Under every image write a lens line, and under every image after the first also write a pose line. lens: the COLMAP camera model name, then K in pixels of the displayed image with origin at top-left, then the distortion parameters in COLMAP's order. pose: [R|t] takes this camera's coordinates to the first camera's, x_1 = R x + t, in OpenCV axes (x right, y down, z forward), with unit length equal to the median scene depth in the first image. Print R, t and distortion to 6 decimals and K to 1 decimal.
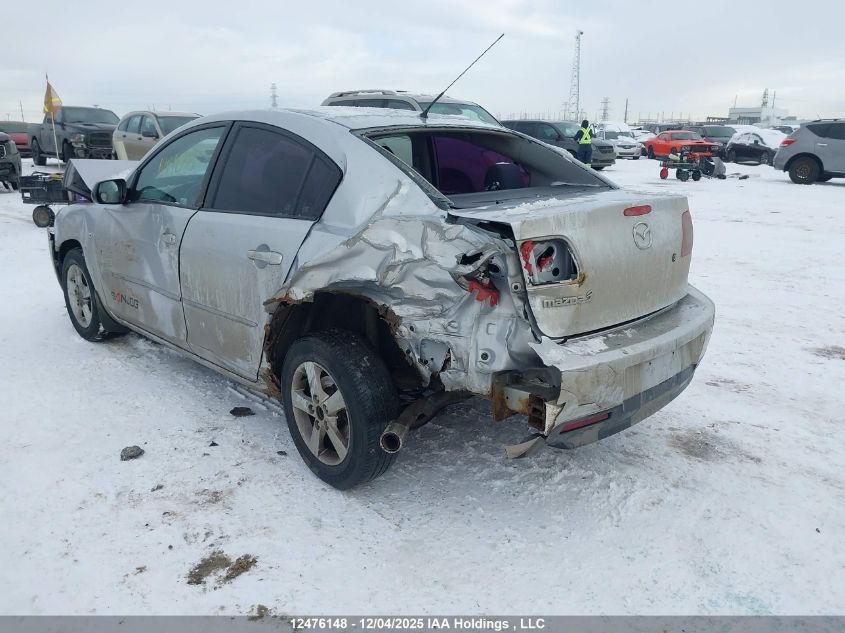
lens RADIAL K [[661.3, 0, 422.0], [0, 661.3, 314.1], [0, 0, 1]] dist [0.051074, -0.055868]
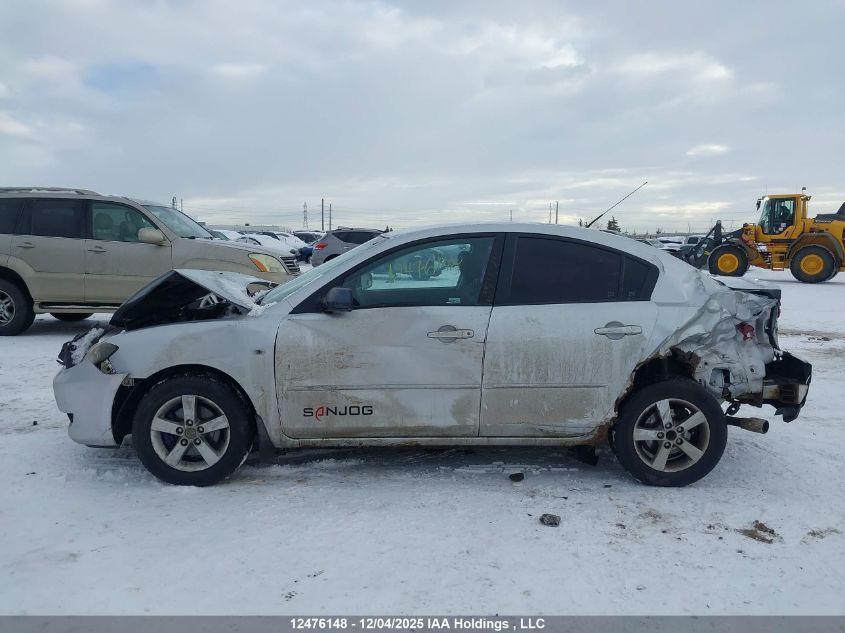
lens RADIAL K [[661.3, 0, 421.4], [0, 661.3, 319.5], [0, 0, 1]] dist [0.051074, -0.055868]
pose [[0.681838, -0.083264, 0.726749, -1.537815], [0.185301, 0.980756, -0.061485, -0.102902], [-0.707644, 0.176590, 0.684146, 0.370741]]
